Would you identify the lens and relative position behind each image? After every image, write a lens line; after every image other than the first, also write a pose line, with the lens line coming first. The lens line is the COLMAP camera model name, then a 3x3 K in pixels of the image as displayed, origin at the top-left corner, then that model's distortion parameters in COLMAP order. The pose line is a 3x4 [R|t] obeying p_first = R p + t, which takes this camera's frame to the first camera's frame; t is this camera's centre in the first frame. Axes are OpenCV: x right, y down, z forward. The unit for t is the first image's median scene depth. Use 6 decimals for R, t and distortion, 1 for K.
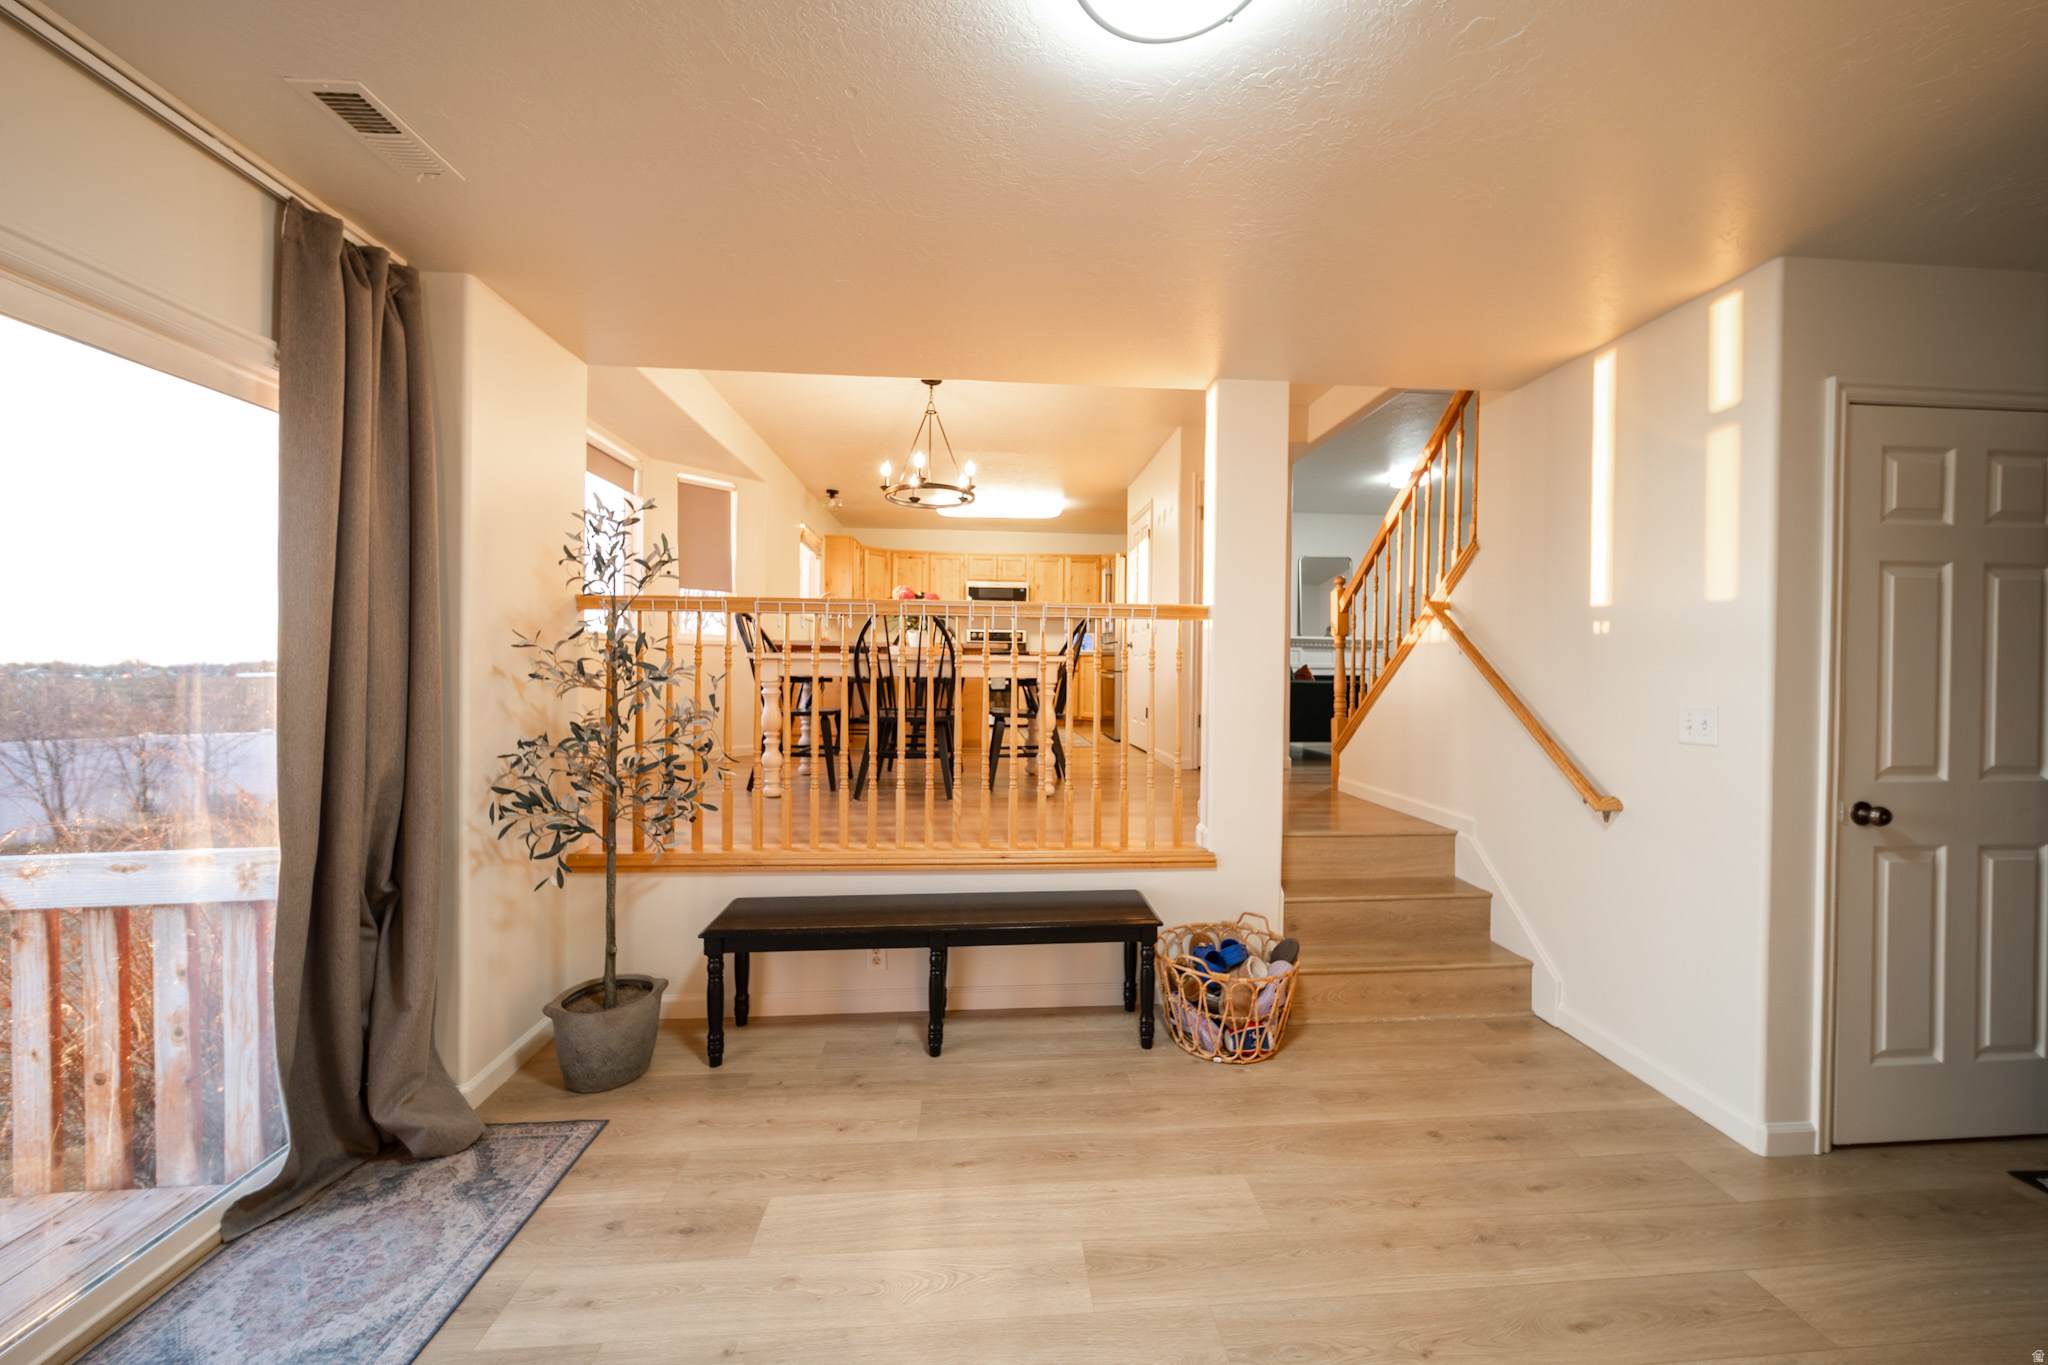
lens RADIAL K [[739.9, 0, 1033.4], [0, 739.9, 675.7], [0, 0, 1]] dist [-0.000845, -0.000215]
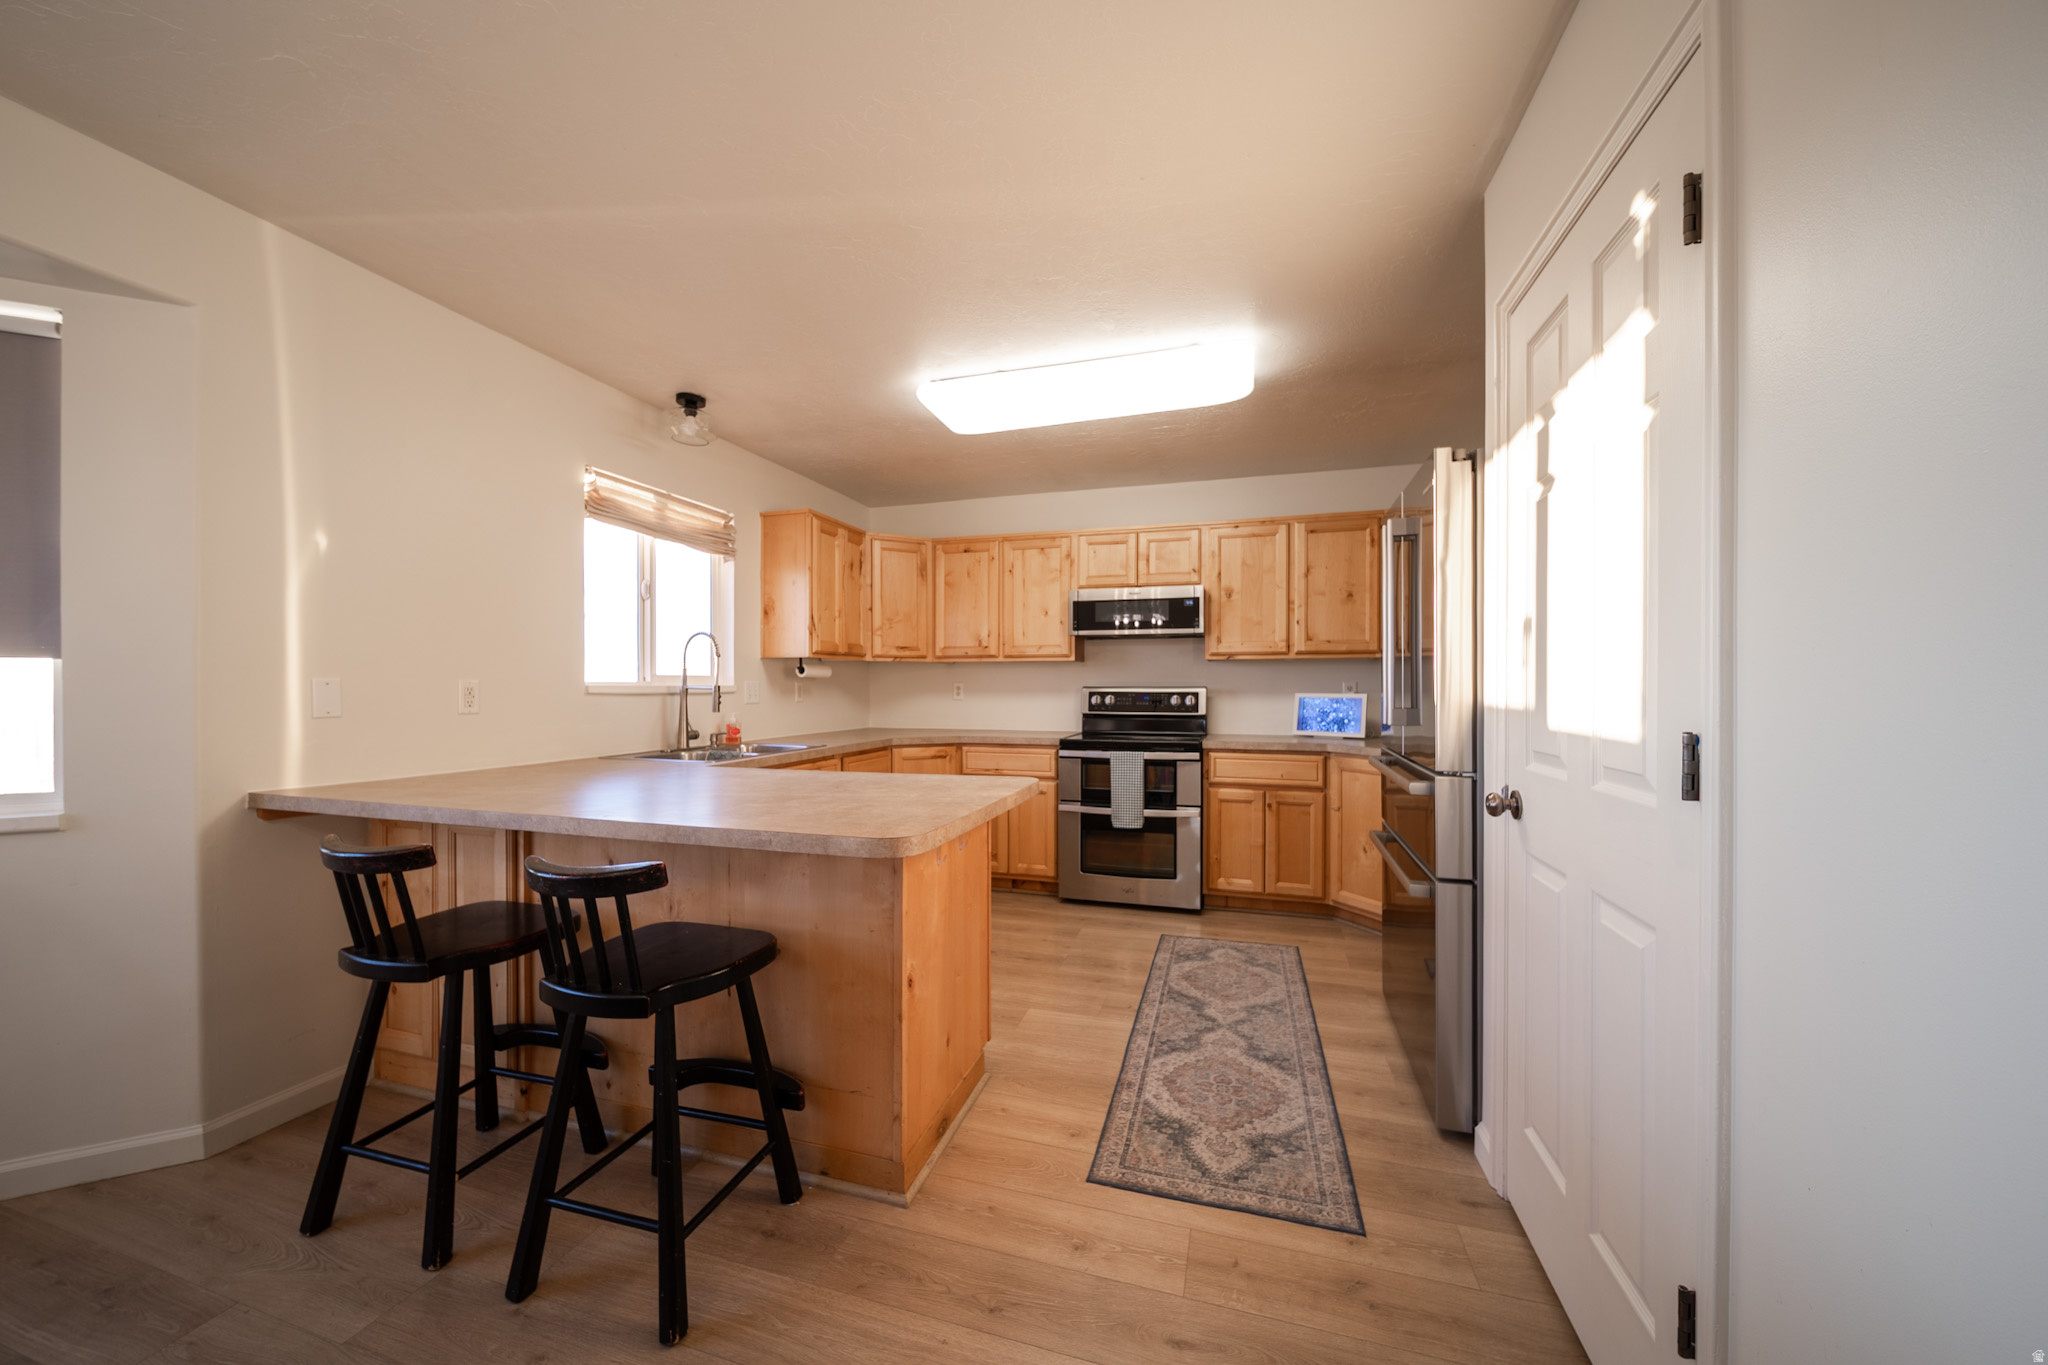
lens RADIAL K [[732.8, 0, 1018.4], [0, 732.8, 688.6], [0, 0, 1]] dist [0.000212, -0.000029]
pose [[0.928612, -0.007016, -0.370985, 0.056875], [0.004288, 0.999957, -0.008179, -0.063298], [0.371027, 0.006005, 0.928603, 0.575205]]
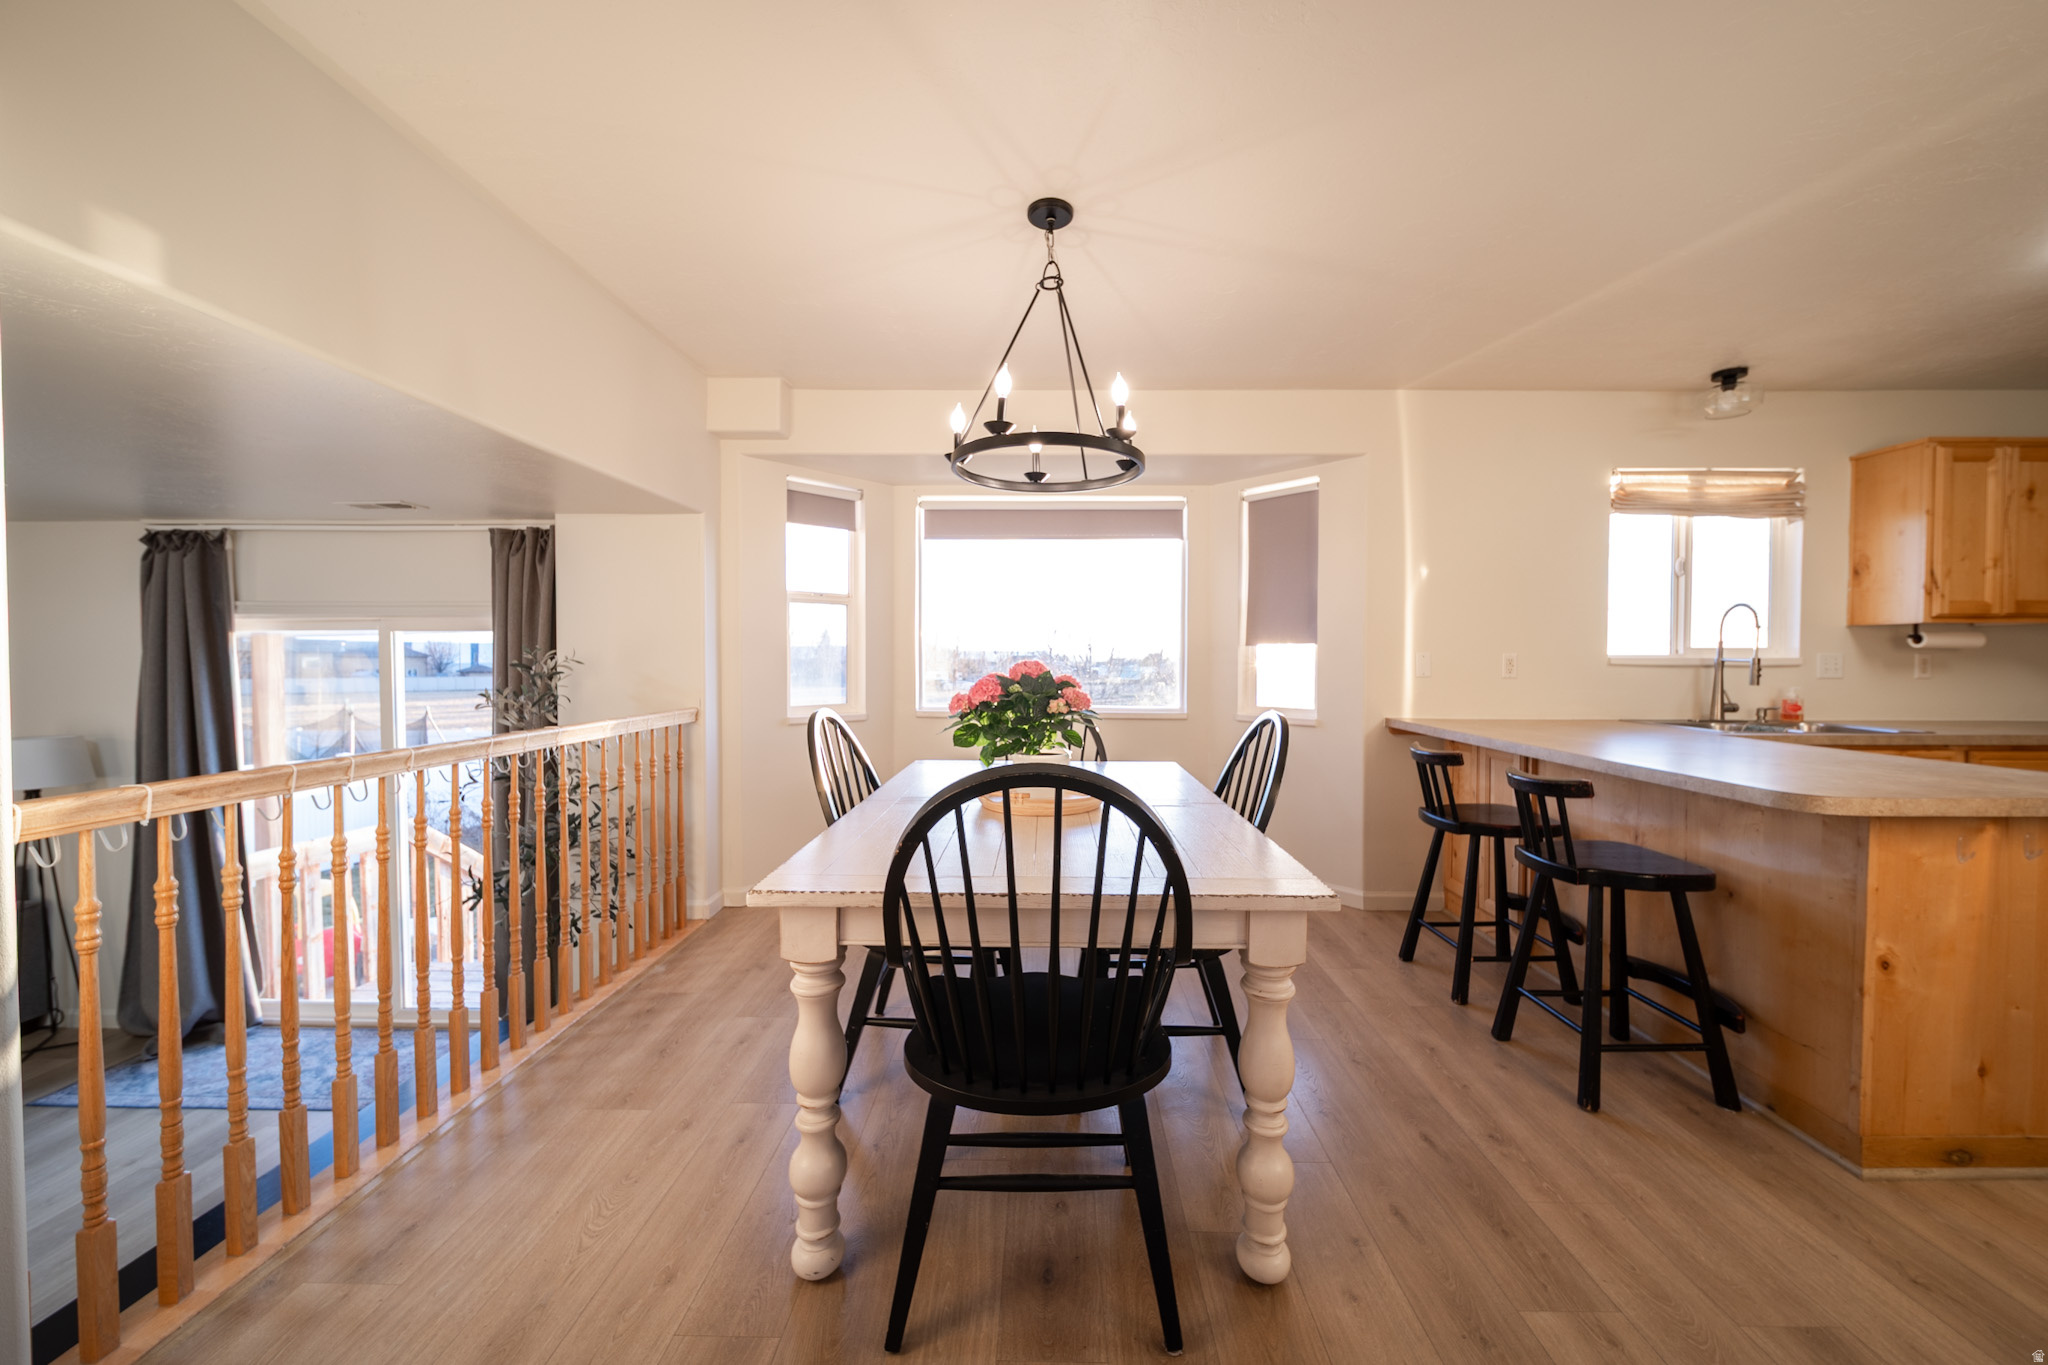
lens RADIAL K [[739.9, 0, 1033.4], [0, 739.9, 675.7], [0, 0, 1]] dist [-0.000845, -0.000215]
pose [[-0.091908, 0.016409, -0.995632, 0.176101], [-0.011714, 0.999777, 0.017558, -0.061975], [0.995699, 0.013277, -0.091695, 0.540883]]
